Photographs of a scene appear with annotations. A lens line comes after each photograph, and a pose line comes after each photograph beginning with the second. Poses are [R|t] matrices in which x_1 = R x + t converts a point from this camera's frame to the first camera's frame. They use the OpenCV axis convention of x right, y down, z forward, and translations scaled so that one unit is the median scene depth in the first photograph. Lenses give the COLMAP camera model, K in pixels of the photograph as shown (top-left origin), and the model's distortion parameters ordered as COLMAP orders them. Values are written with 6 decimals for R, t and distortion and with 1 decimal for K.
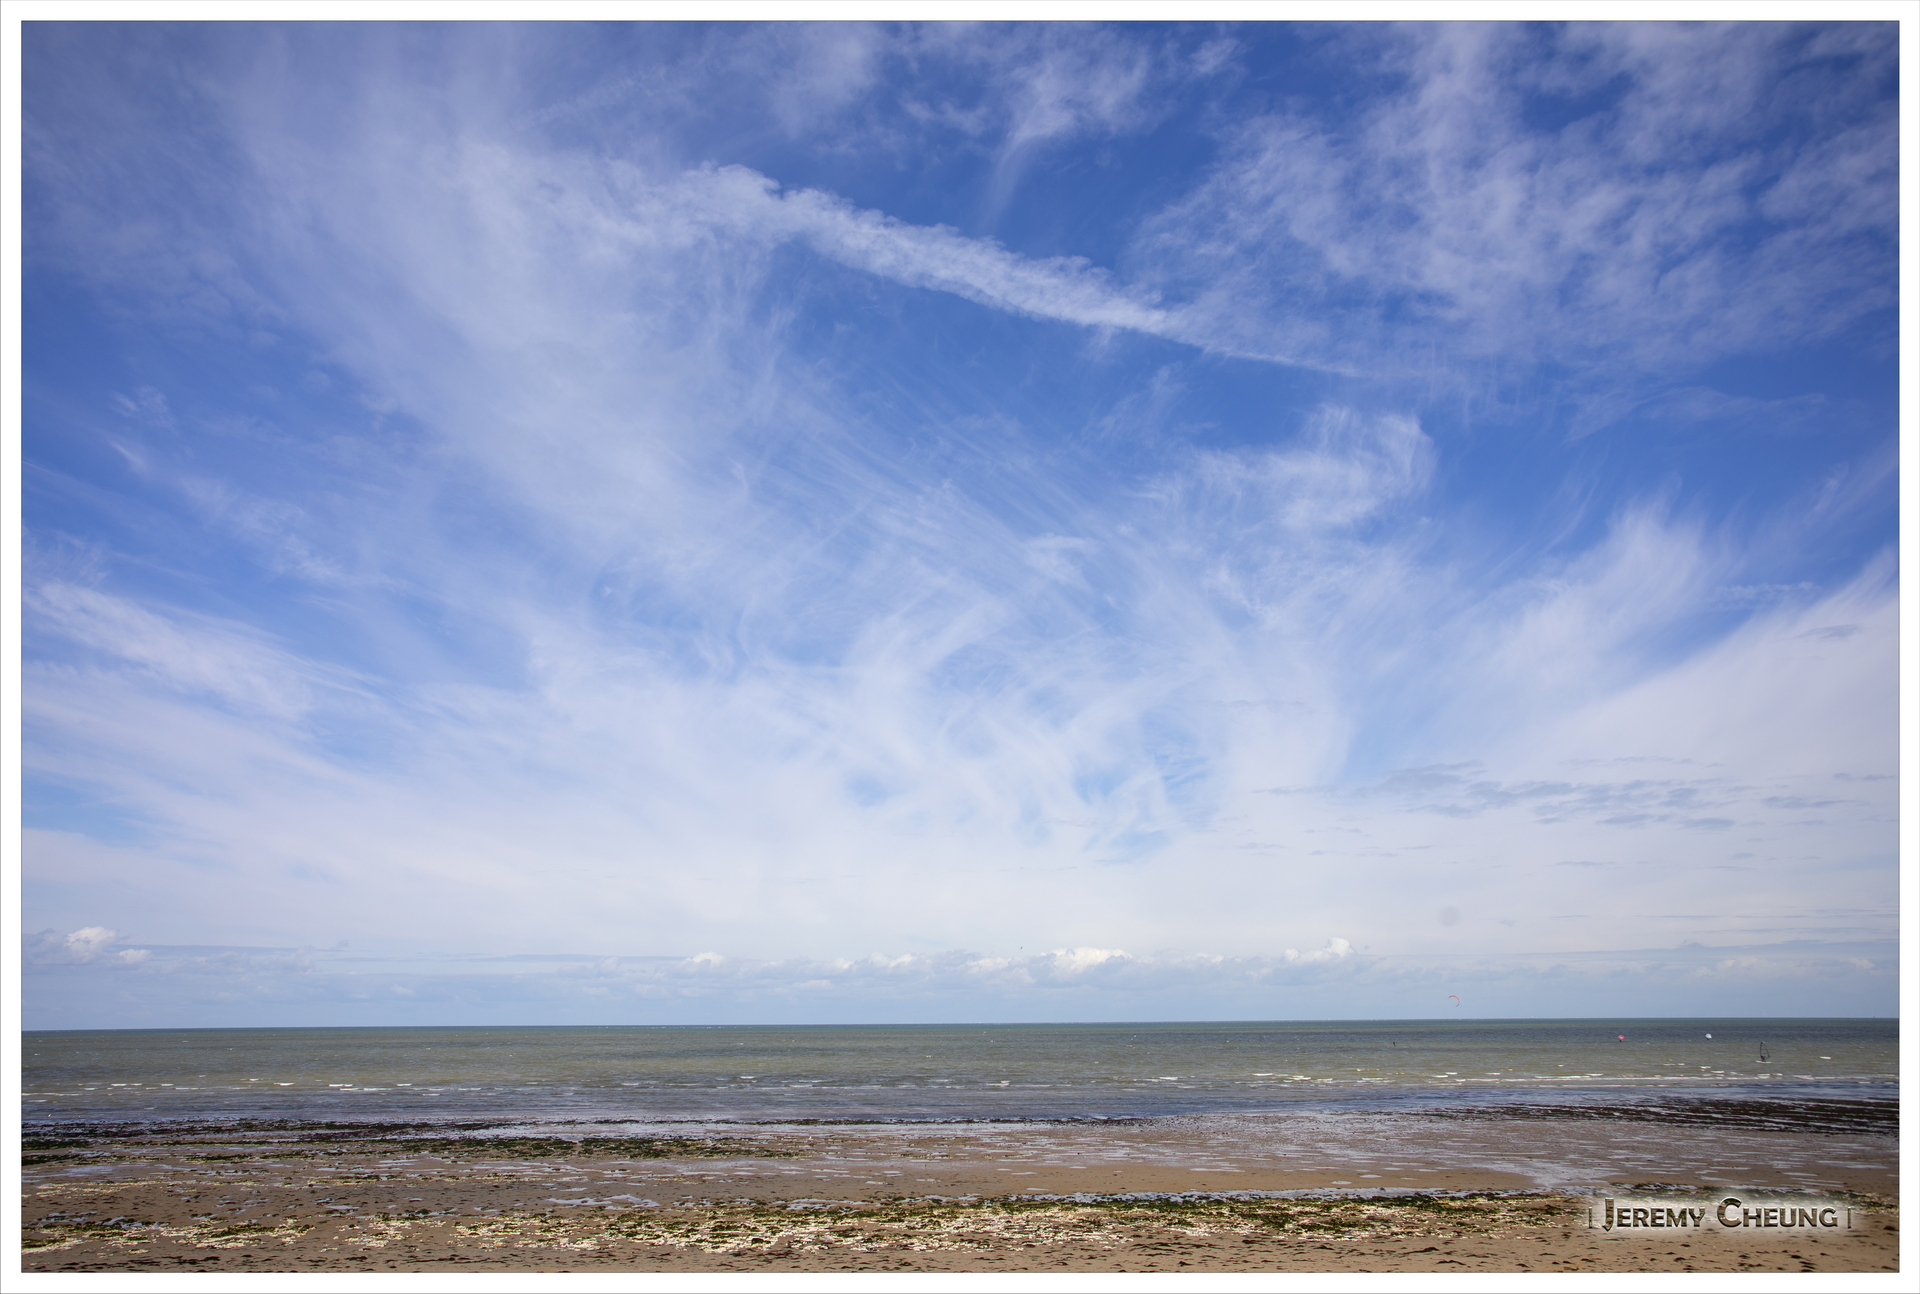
lens RADIAL K [[1523.3, 0, 960.0], [0, 1523.3, 647.0], [0, 0, 1]] dist [0.037450, -0.001266]
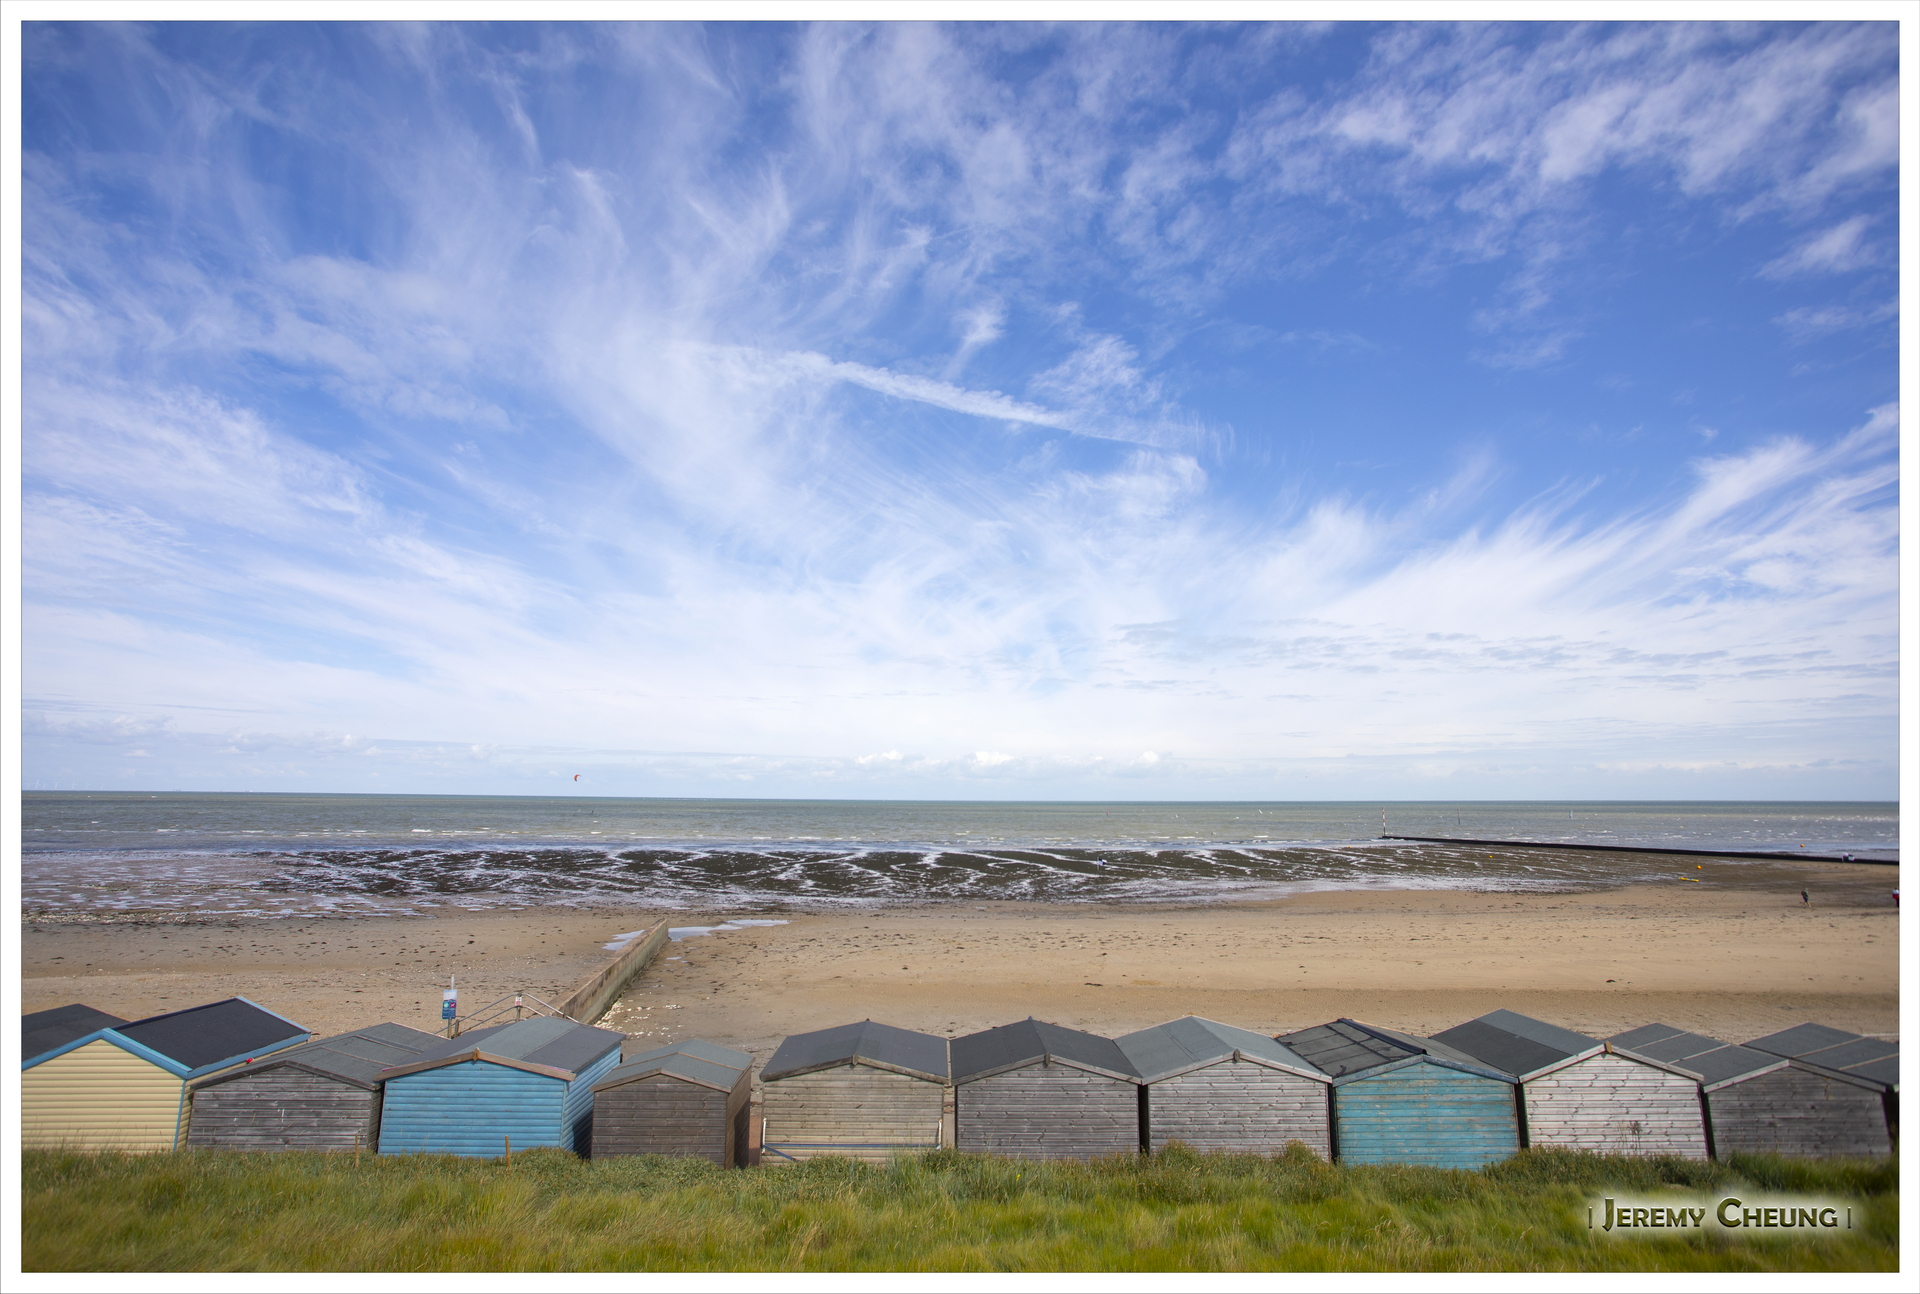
lens RADIAL K [[1010.7, 0, 960.0], [0, 1010.7, 647.0], [0, 0, 1]] dist [-0.000796, -0.000075]
pose [[0.999572, 0.011009, 0.027088, 0.000252], [-0.013467, 0.995640, 0.092298, -0.032696], [-0.025954, -0.092623, 0.995363, -0.129479]]
